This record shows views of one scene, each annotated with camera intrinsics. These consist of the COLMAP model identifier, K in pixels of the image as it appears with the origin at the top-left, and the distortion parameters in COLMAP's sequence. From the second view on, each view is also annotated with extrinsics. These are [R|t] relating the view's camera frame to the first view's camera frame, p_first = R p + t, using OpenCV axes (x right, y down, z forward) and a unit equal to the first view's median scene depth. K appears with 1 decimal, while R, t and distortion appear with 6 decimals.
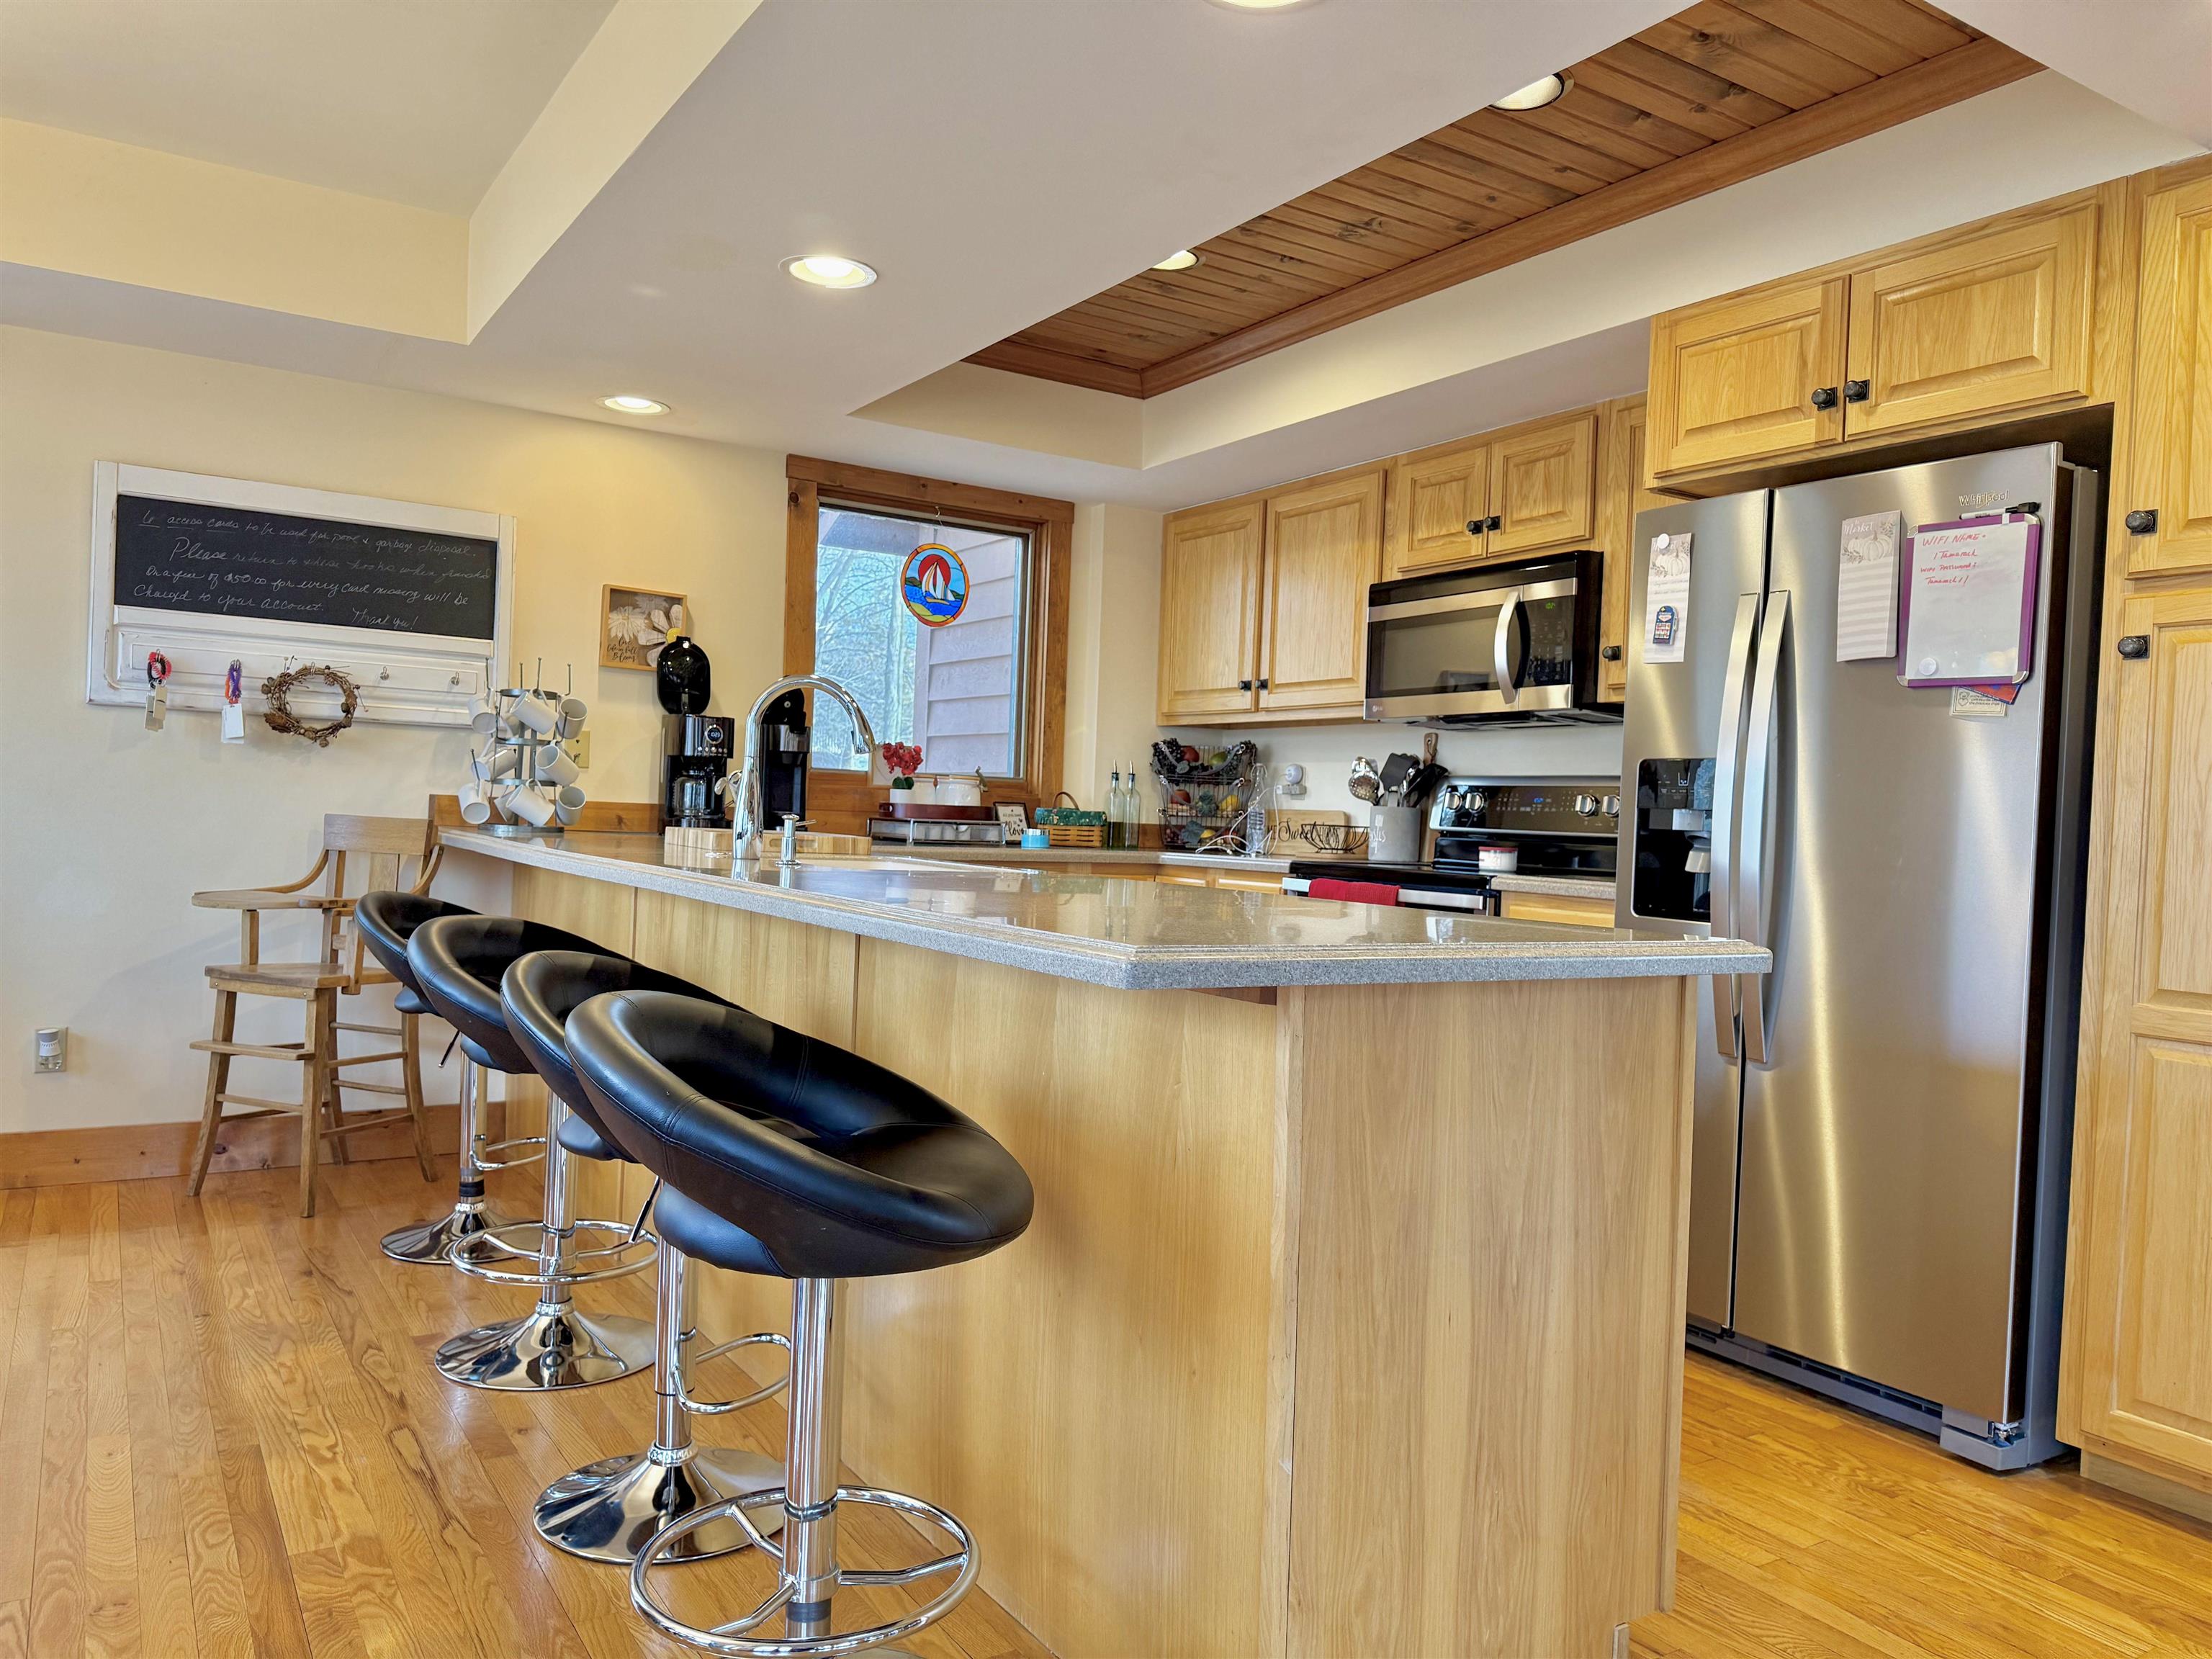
lens RADIAL K [[1583.0, 0, 1104.0], [0, 1583.0, 833.7], [0, 0, 1]] dist [0.004793, -0.000453]
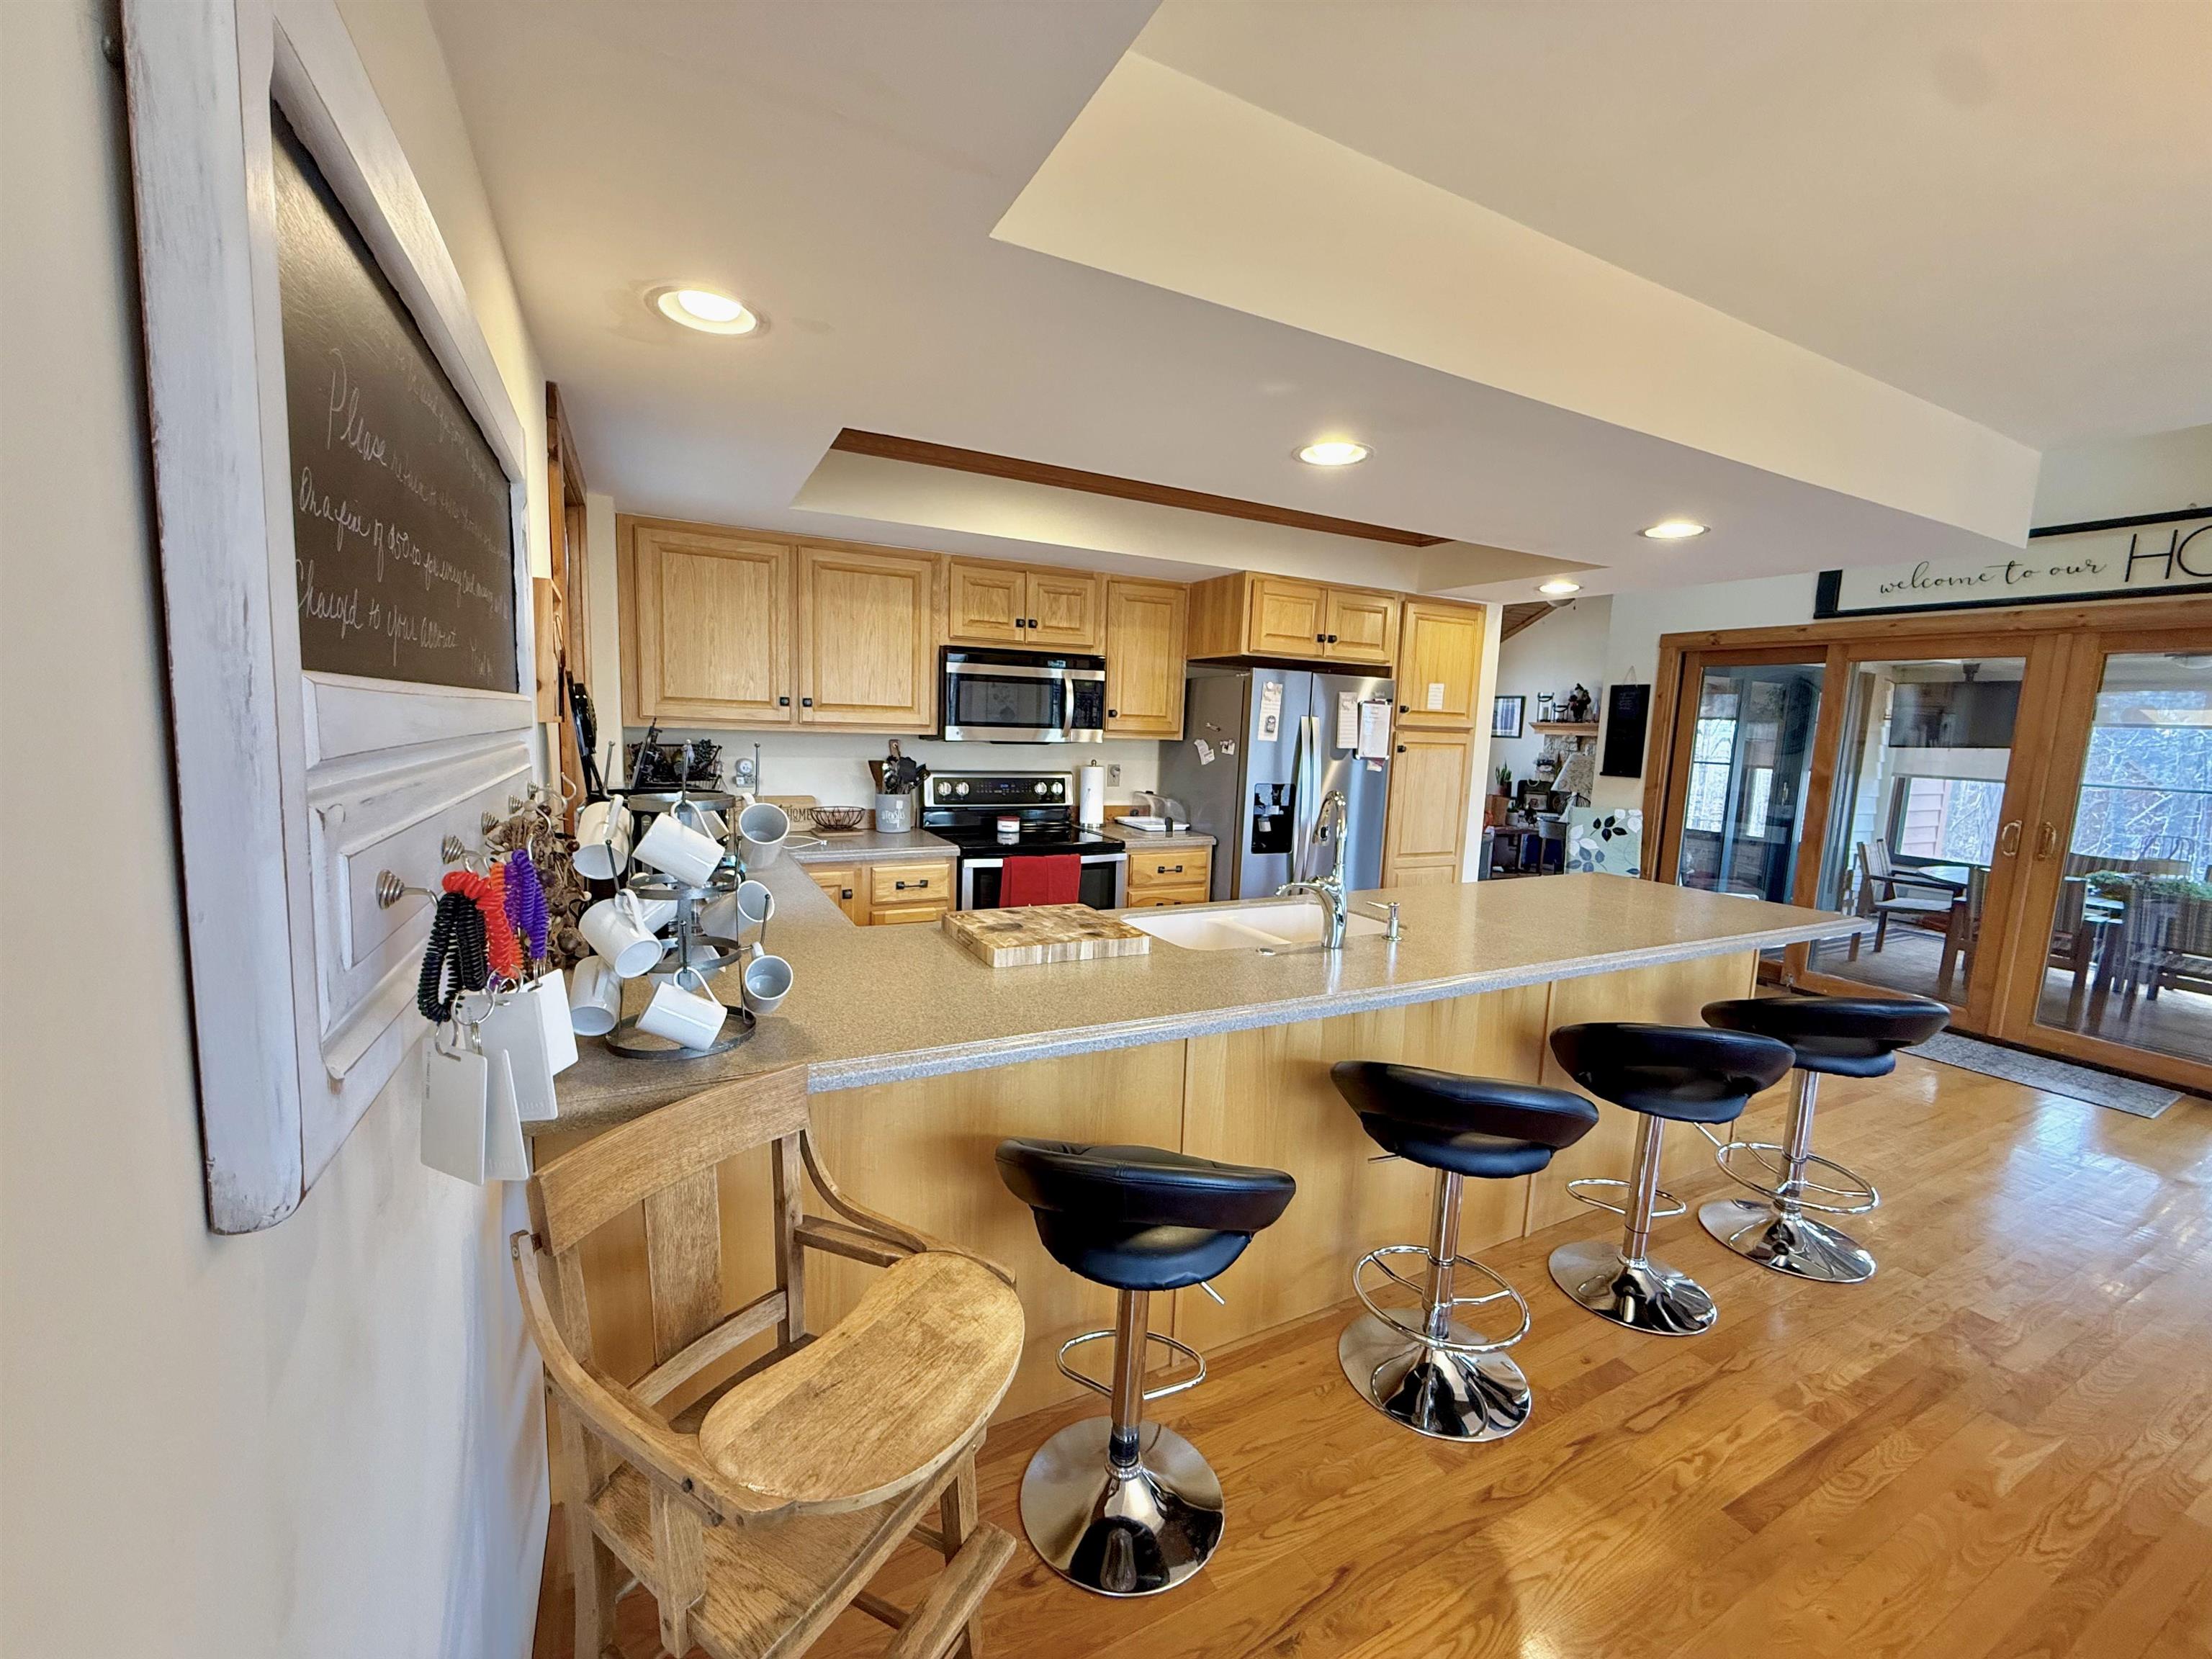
lens RADIAL K [[879.8, 0, 1103.4], [0, 879.8, 827.5], [0, 0, 1]] dist [-0.000837, -0.000132]
pose [[0.087035, -0.157641, 0.983653, -0.887865], [-0.023348, 0.986806, 0.160213, -0.176560], [-0.995932, -0.036910, 0.082206, 1.104016]]
